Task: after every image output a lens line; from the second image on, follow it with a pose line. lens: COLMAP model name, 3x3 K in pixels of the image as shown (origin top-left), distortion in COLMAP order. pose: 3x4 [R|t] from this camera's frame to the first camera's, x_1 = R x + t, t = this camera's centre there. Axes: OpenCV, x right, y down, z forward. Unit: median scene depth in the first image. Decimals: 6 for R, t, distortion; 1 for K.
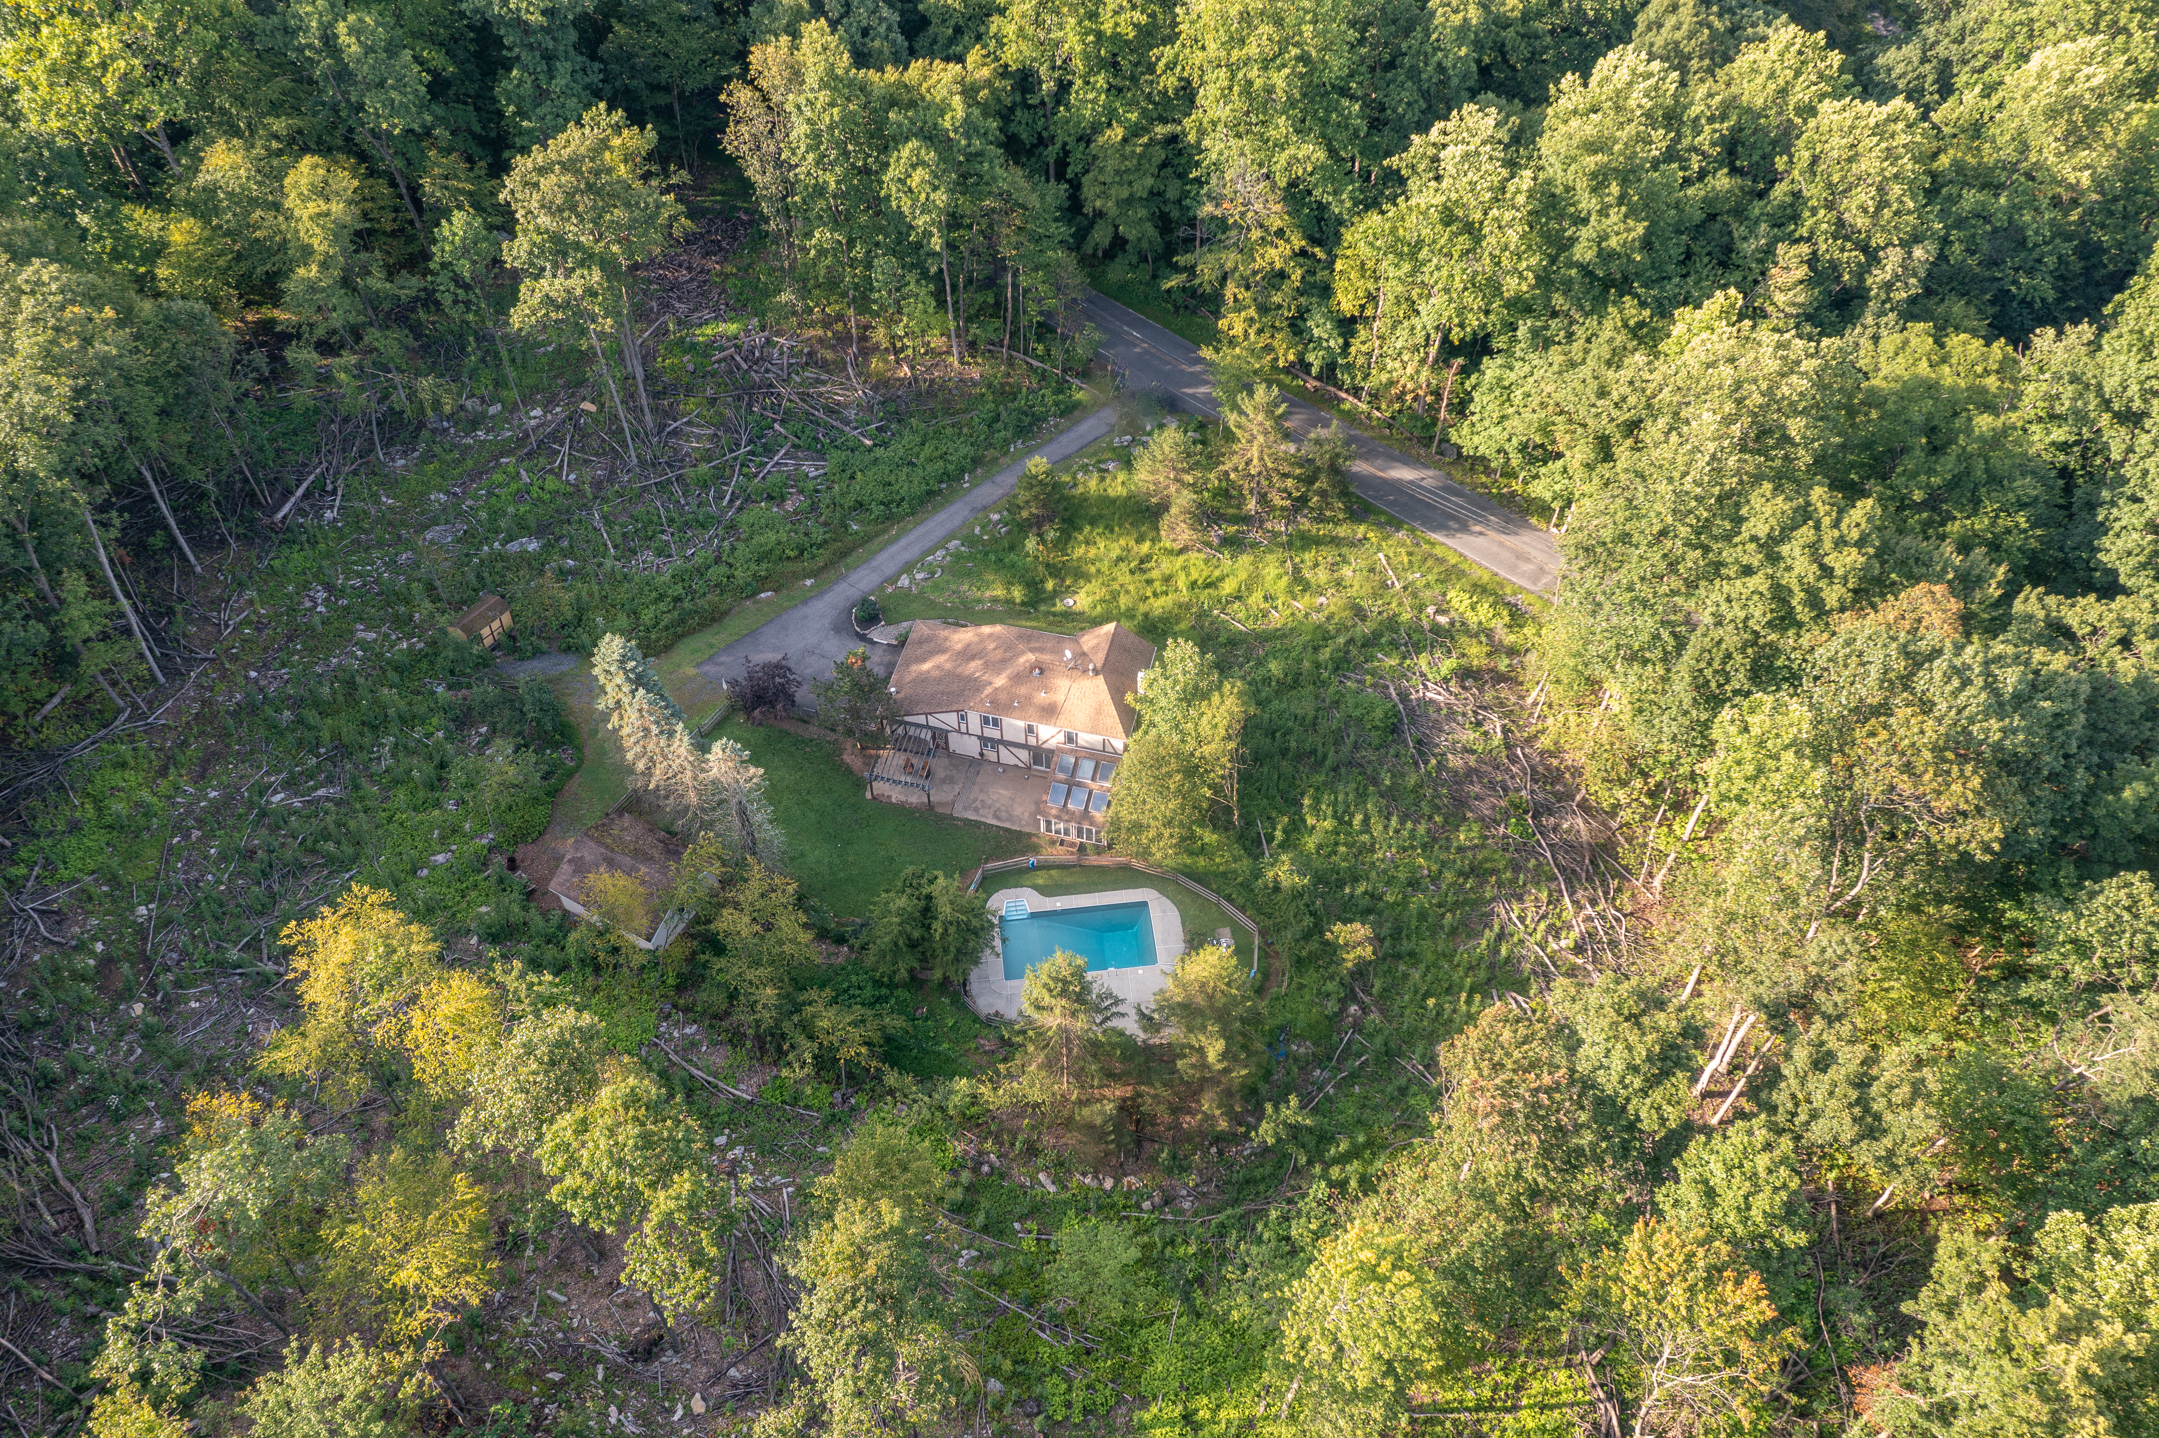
lens RADIAL K [[1707.8, 0, 1094.3], [0, 1707.8, 715.9], [0, 0, 1]] dist [-0.004214, -0.004988]
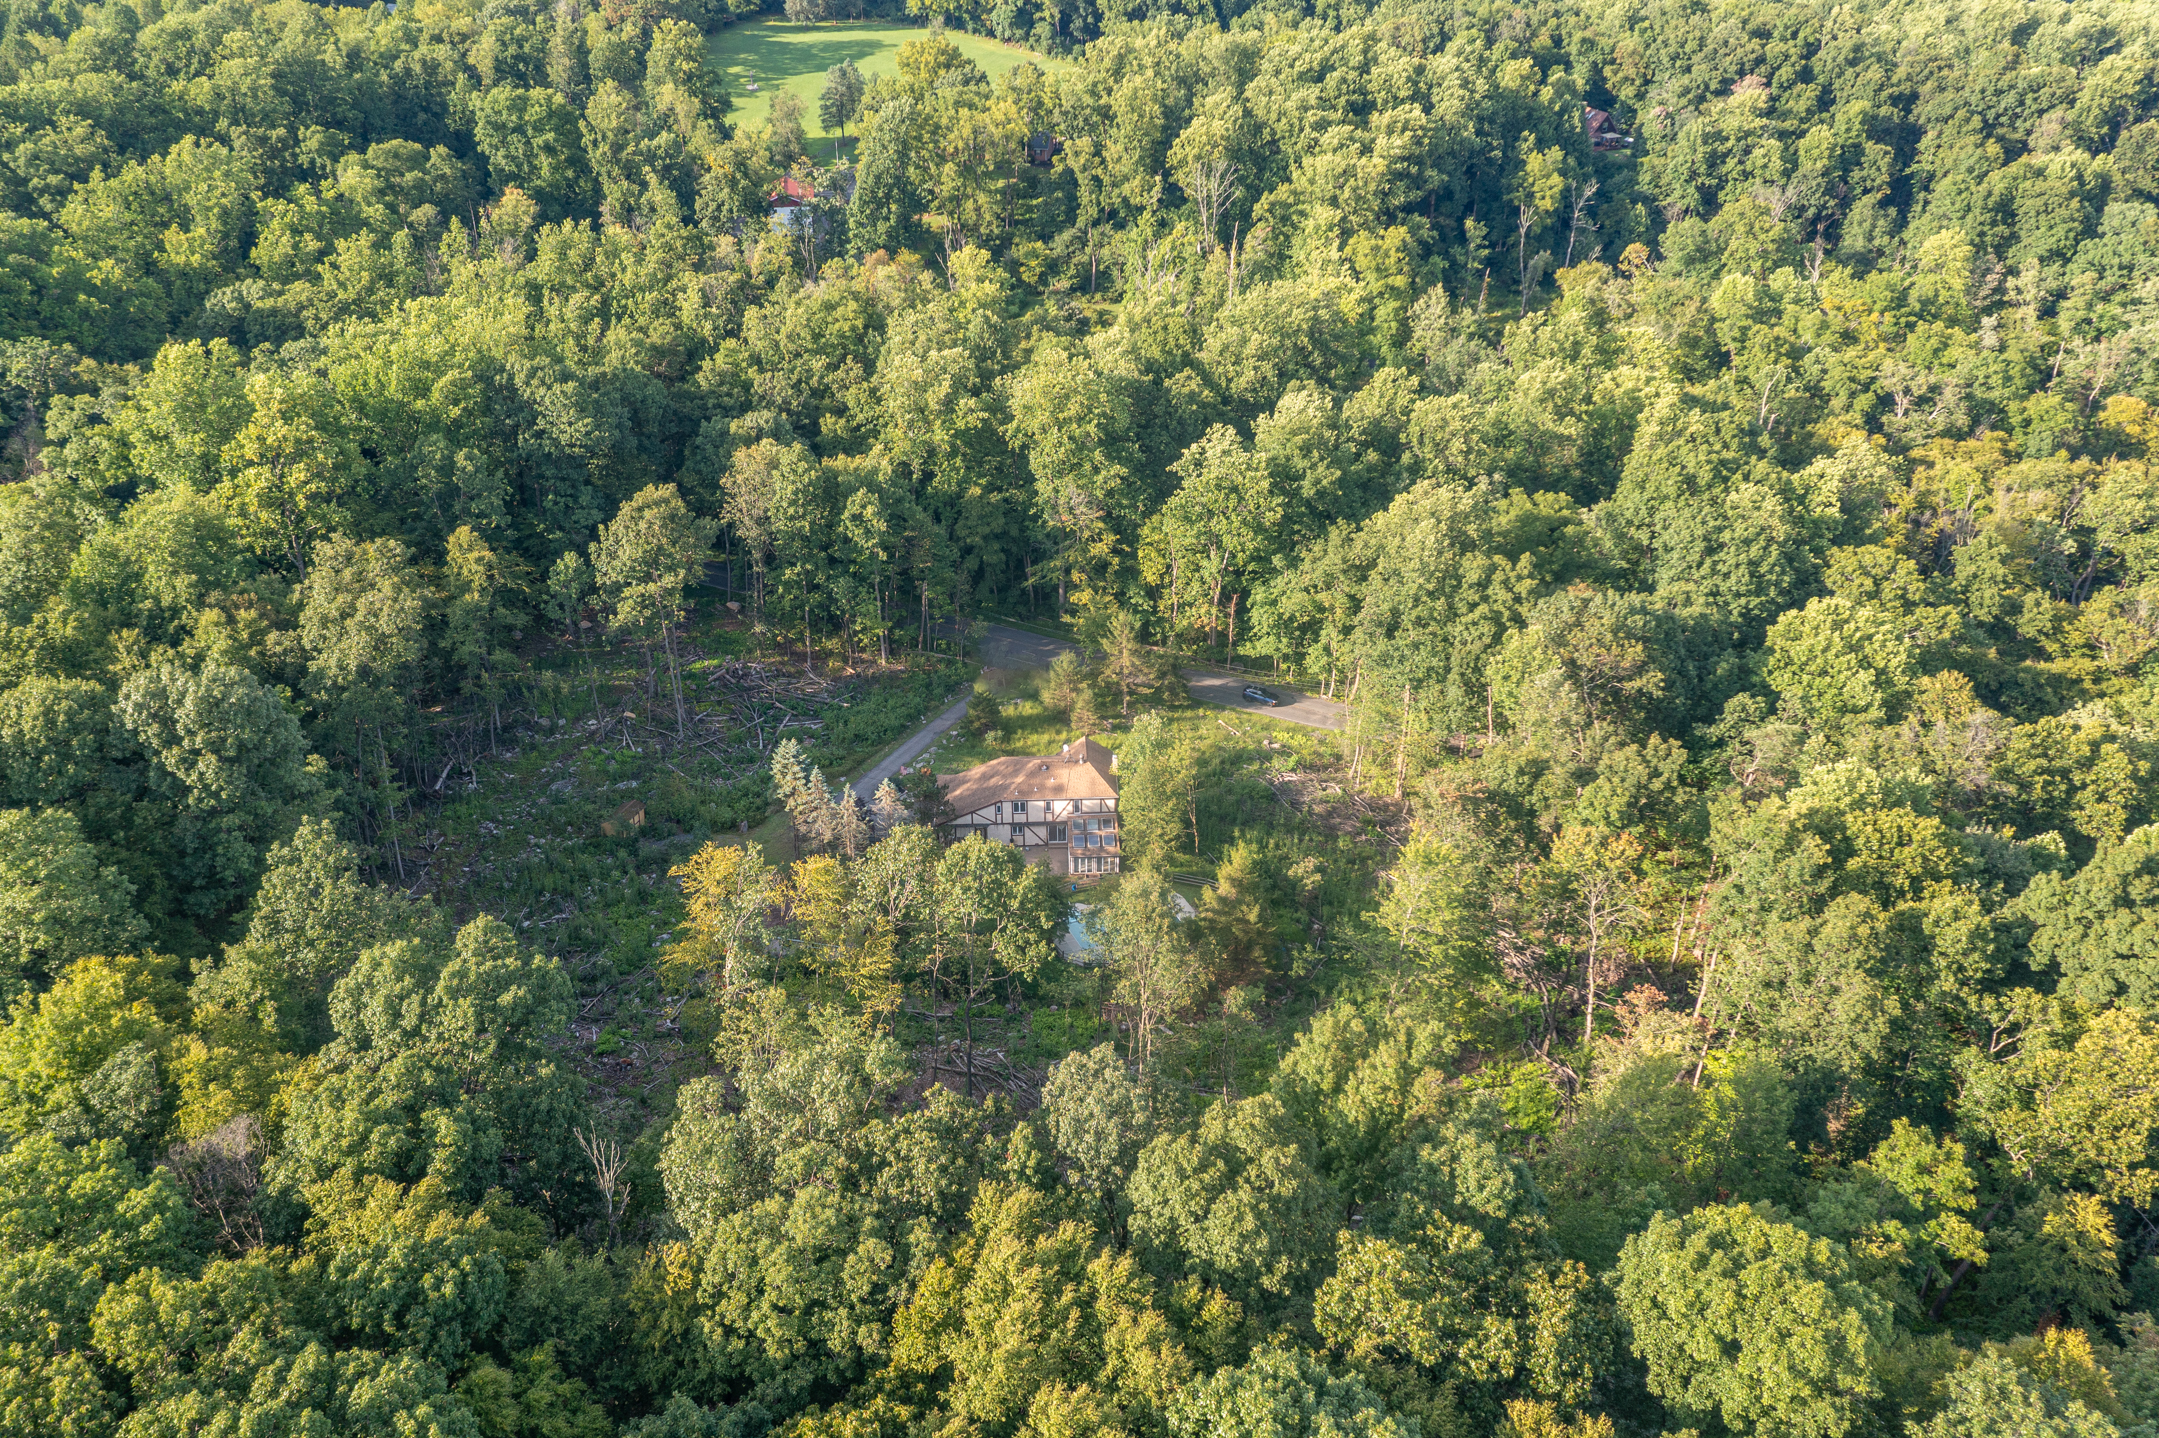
lens RADIAL K [[1735.5, 0, 1079.5], [0, 1735.5, 719.0], [0, 0, 1]] dist [0.003073, 0.002261]
pose [[0.957740, -0.140441, 0.251017, -0.330168], [0.223543, 0.912602, -0.342326, 0.400283], [-0.181002, 0.383972, 0.905430, -0.318679]]
